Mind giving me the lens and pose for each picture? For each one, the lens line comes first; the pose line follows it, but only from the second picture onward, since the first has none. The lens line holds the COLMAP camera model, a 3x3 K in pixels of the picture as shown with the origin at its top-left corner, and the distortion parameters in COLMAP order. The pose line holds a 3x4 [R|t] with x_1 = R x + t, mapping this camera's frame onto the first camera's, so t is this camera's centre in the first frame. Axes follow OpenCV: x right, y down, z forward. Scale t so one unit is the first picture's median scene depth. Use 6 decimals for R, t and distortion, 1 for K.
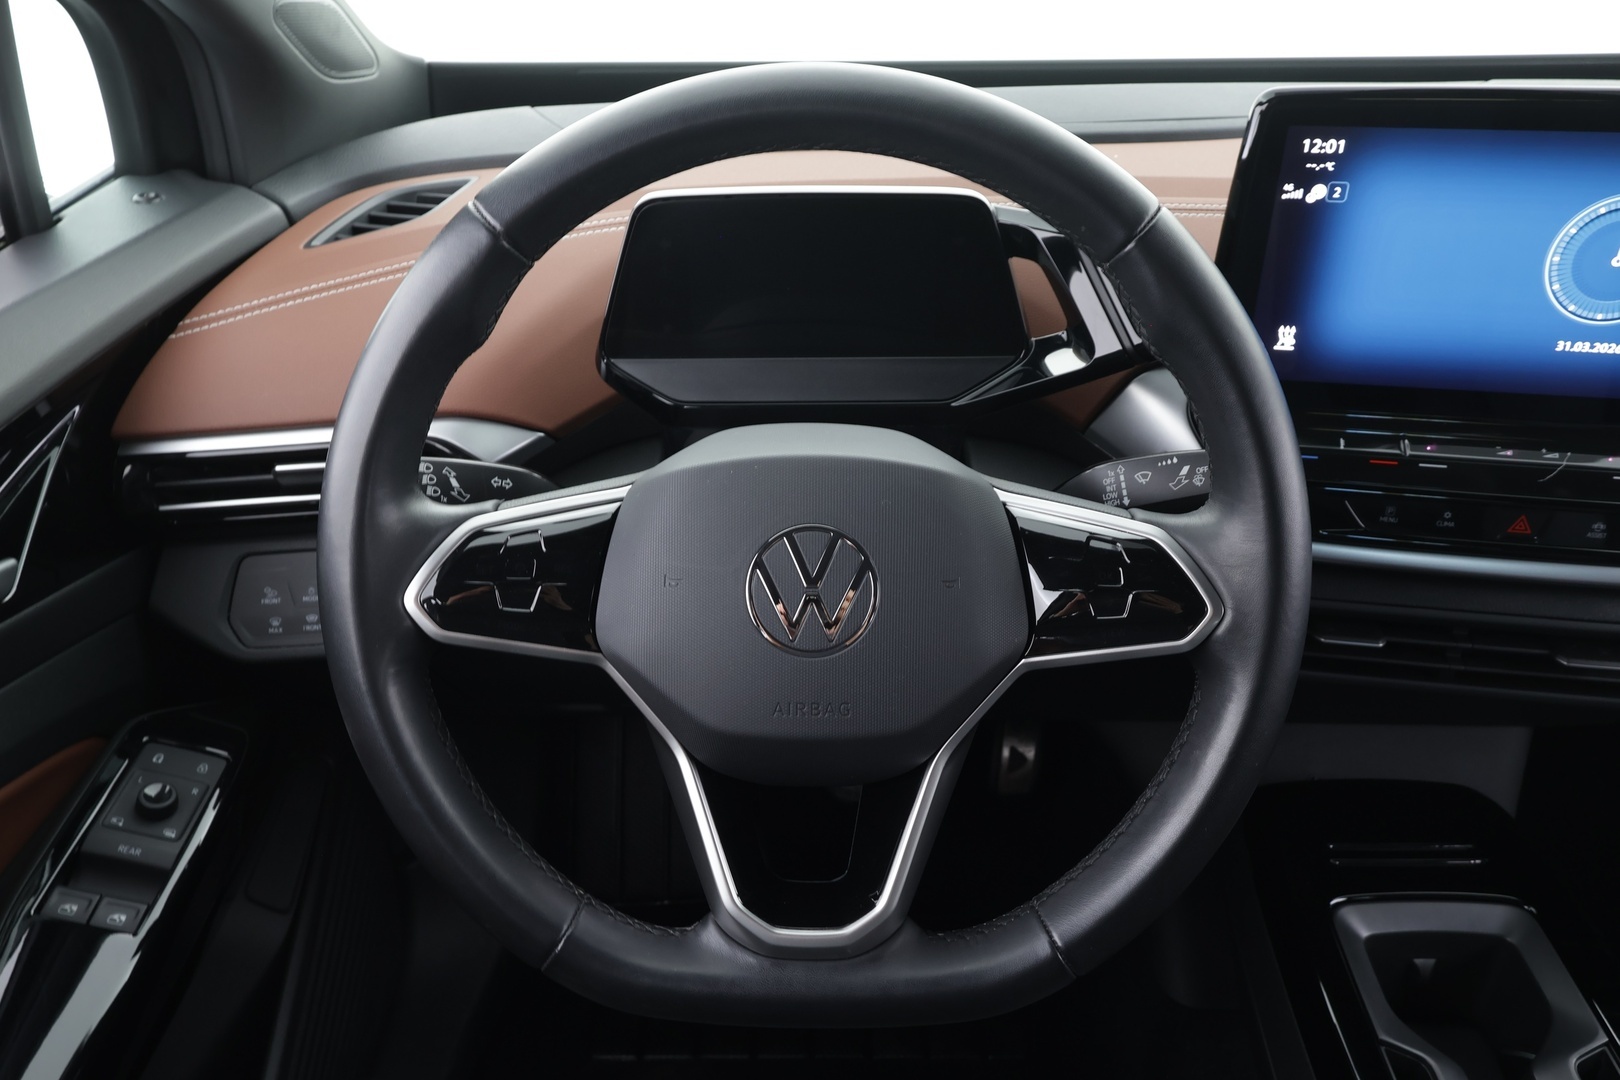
lens RADIAL K [[1166.1, 0, 810.0], [0, 1166.1, 540.0], [0, 0, 1]] dist [0.005387, 0.000562]
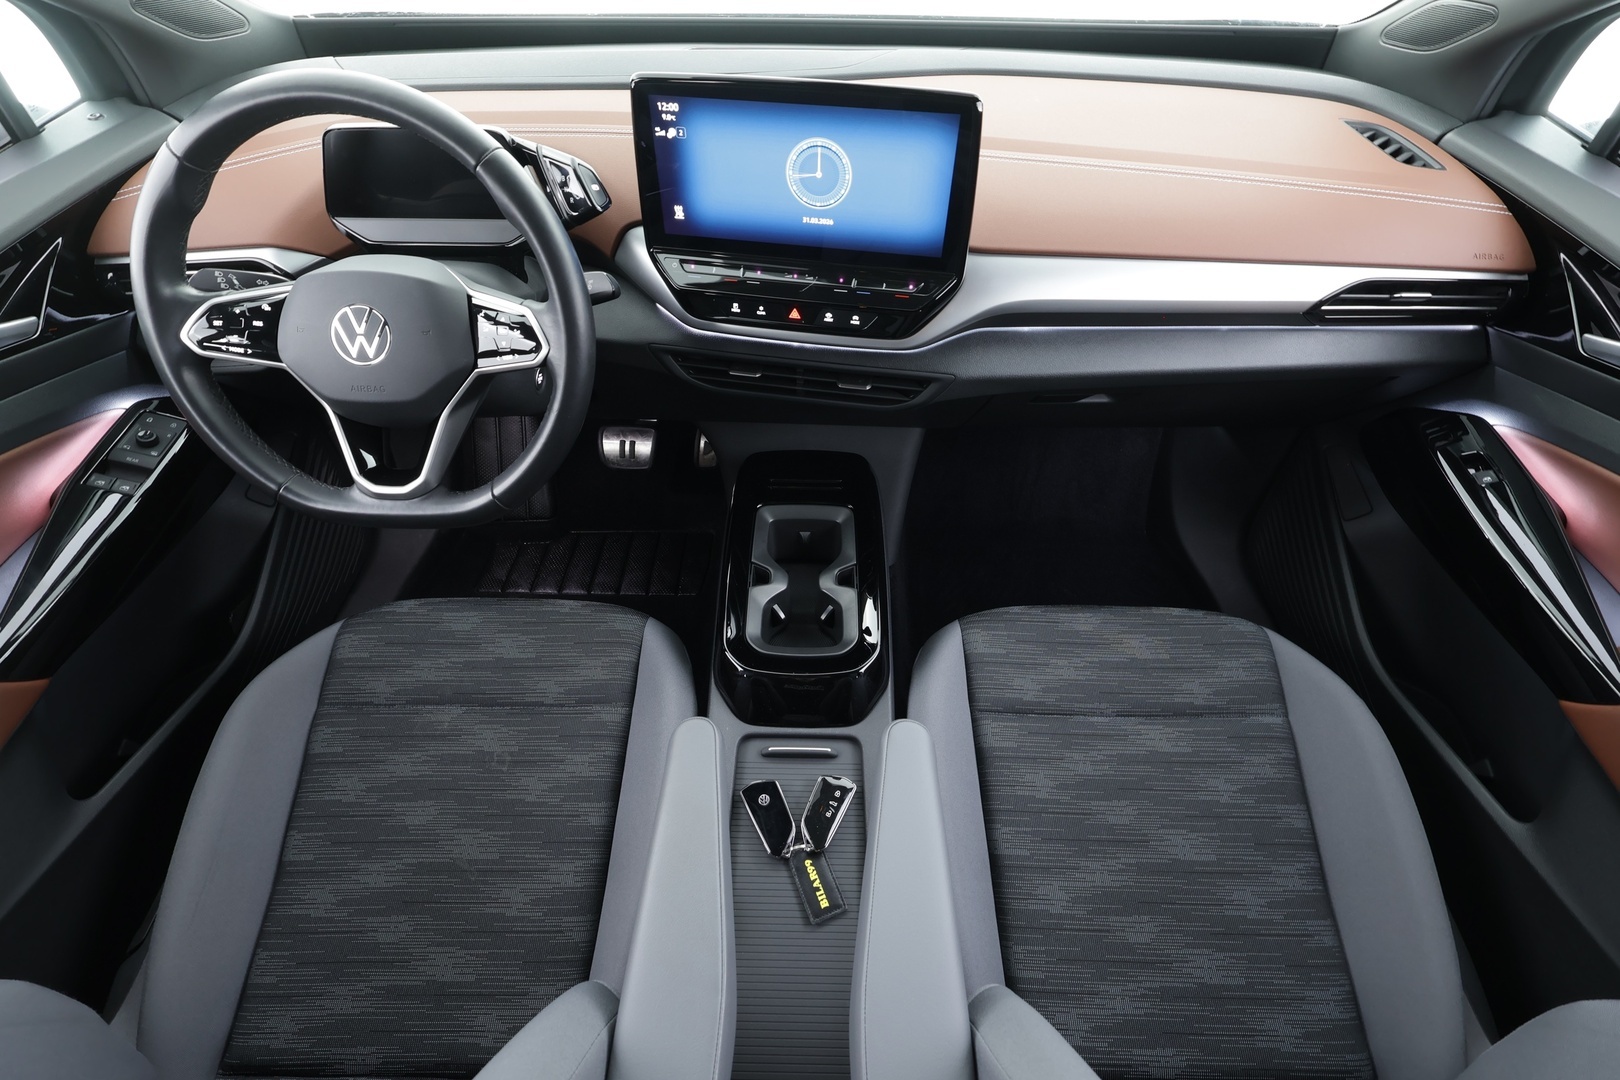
lens RADIAL K [[760.6, 0, 810.0], [0, 760.6, 540.0], [0, 0, 1]] dist [0.000043, 0.000622]
pose [[0.999857, 0.016315, 0.004382, 0.665746], [-0.016893, 0.965127, 0.261237, 0.021304], [0.000033, -0.261274, 0.965265, -0.392665]]
